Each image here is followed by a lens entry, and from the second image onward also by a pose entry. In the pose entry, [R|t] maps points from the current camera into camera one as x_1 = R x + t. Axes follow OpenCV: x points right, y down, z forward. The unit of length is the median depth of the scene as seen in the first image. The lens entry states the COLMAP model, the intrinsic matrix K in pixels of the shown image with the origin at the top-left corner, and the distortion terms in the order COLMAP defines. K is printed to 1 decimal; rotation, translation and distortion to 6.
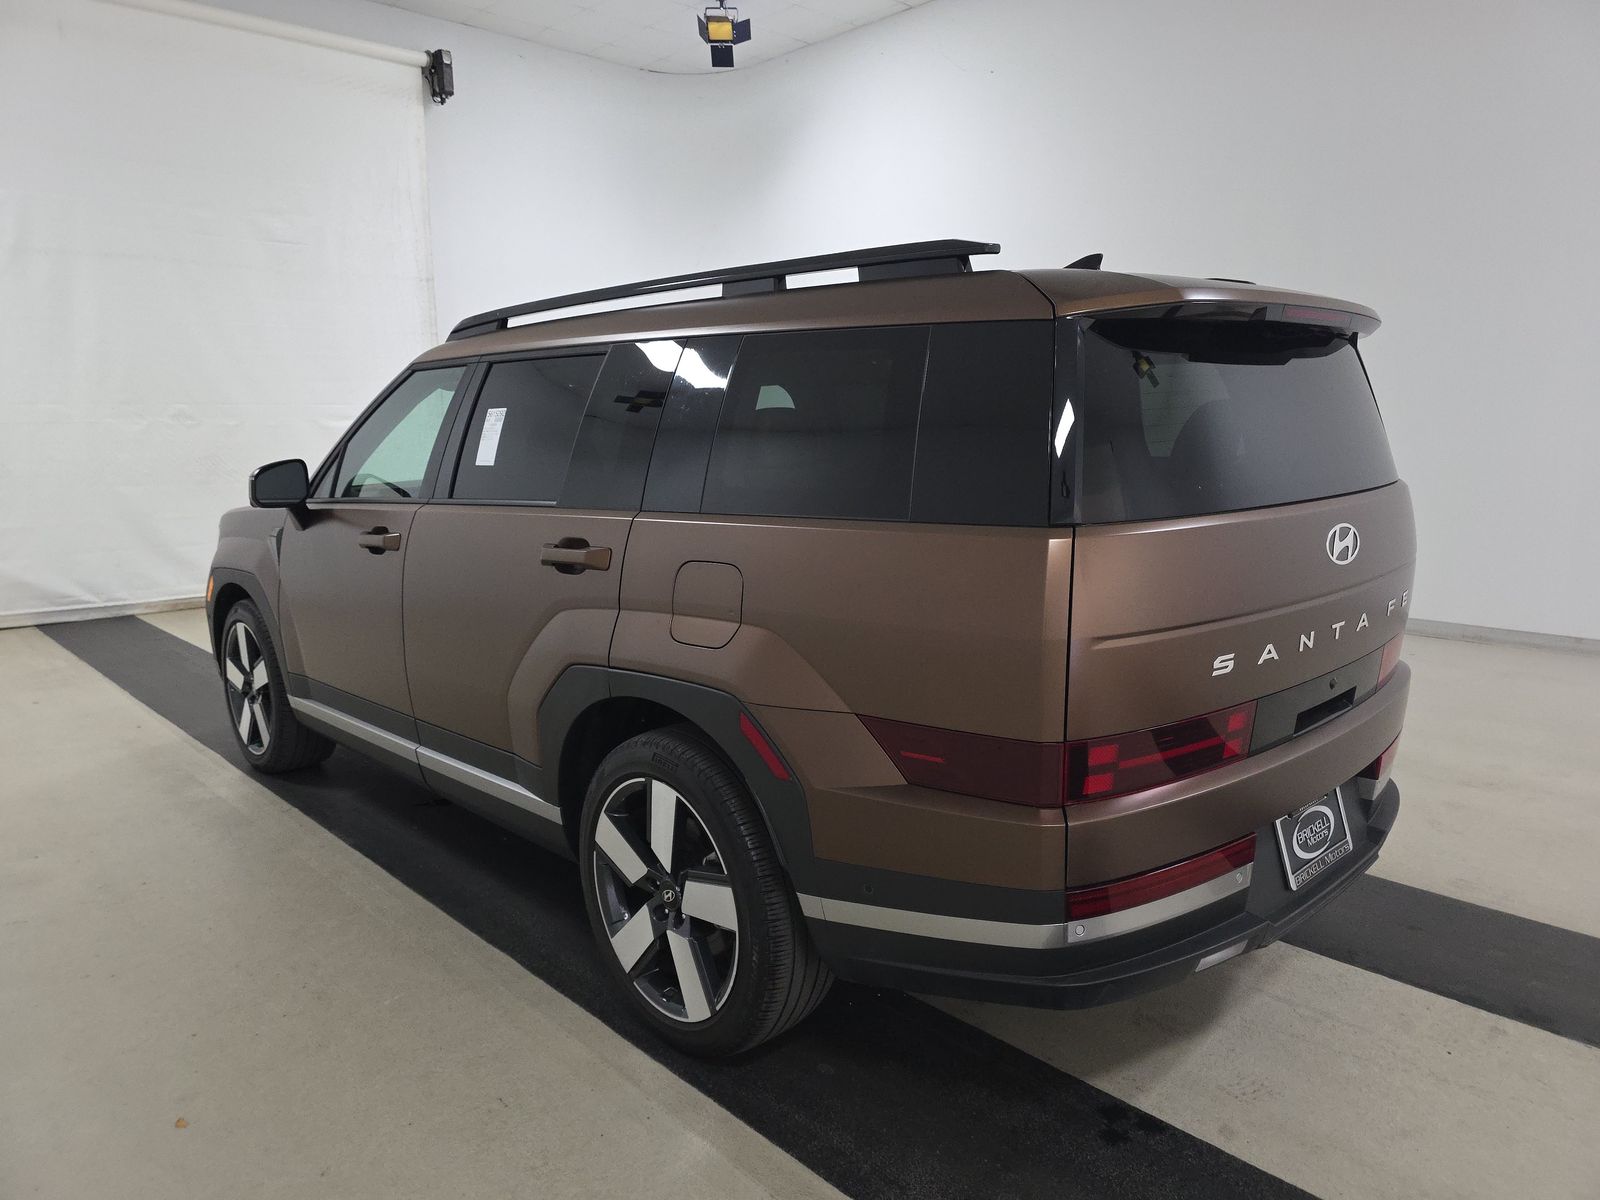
lens RADIAL K [[1066.4, 0, 800.0], [0, 1066.4, 600.0], [0, 0, 1]] dist [0.005385, 0.000941]
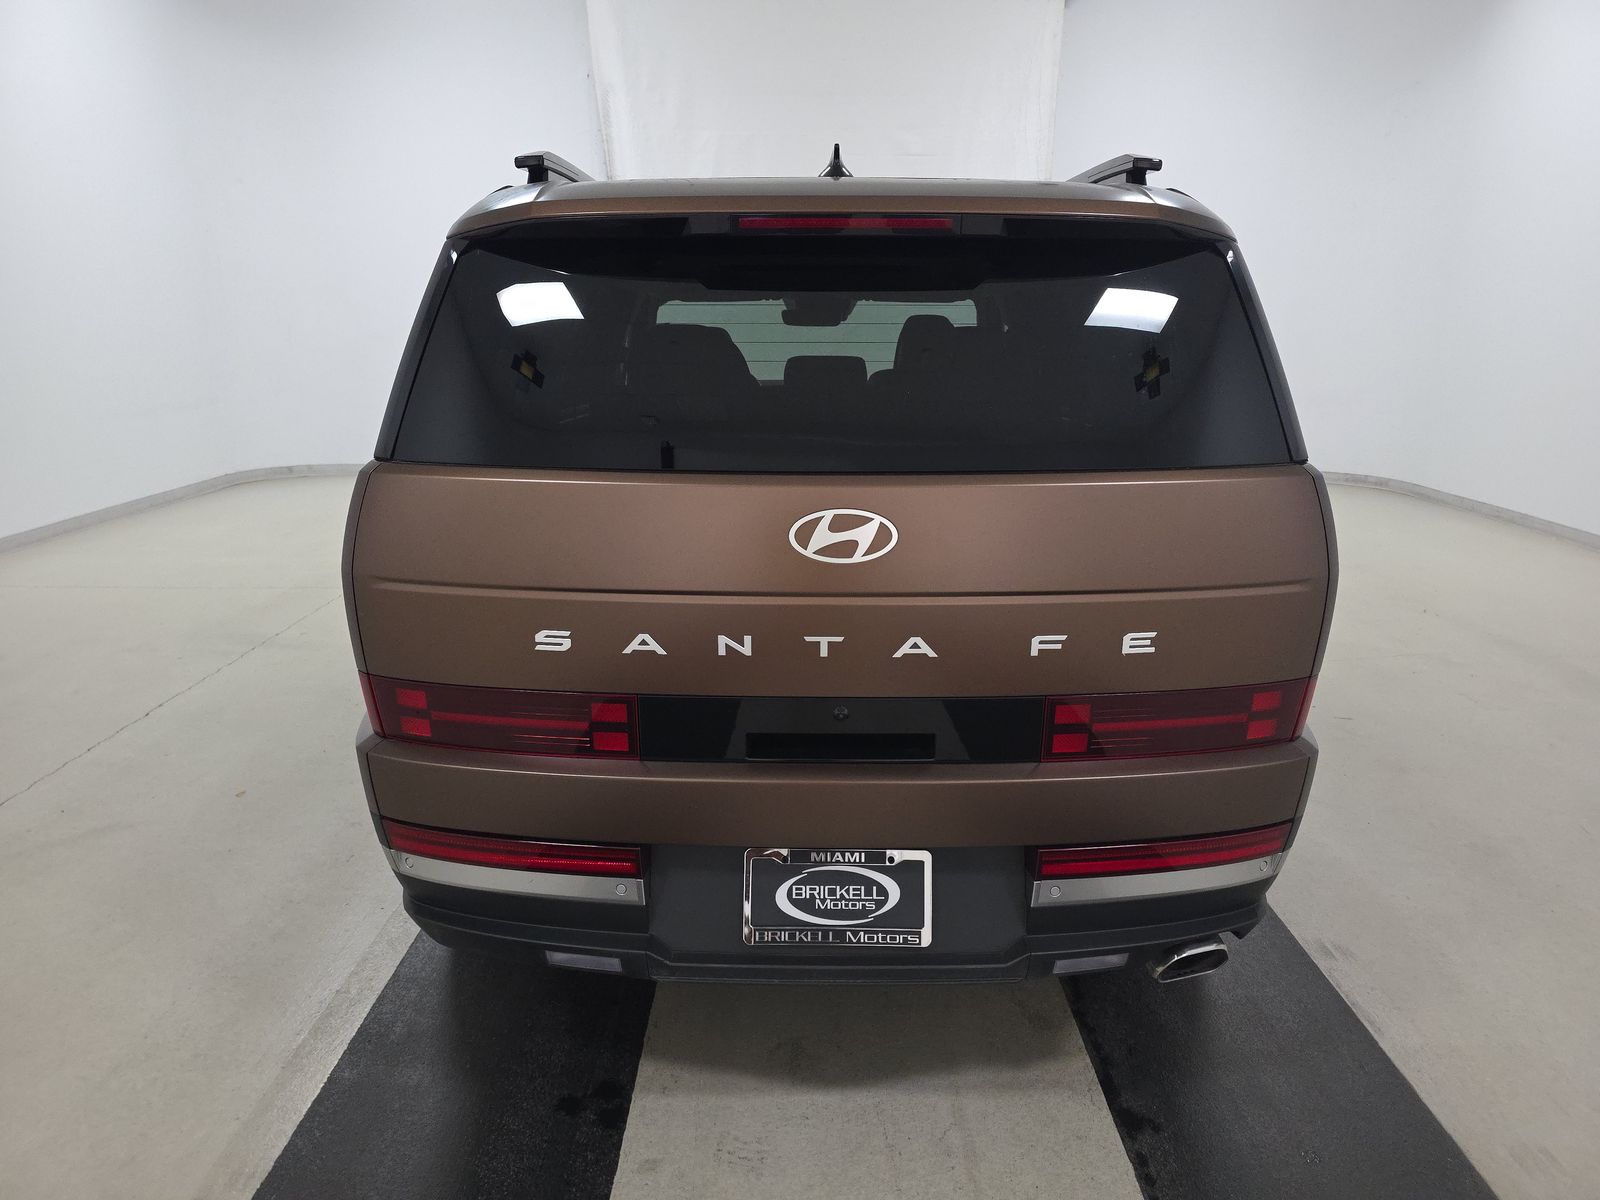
lens RADIAL K [[1053.6, 0, 800.0], [0, 1053.6, 600.0], [0, 0, 1]] dist [0.020493, -0.000219]
pose [[0.723507, 0.189003, -0.663940, 0.985891], [-0.125768, 0.981782, 0.142431, -0.107442], [0.678764, -0.019548, 0.734096, 0.444336]]
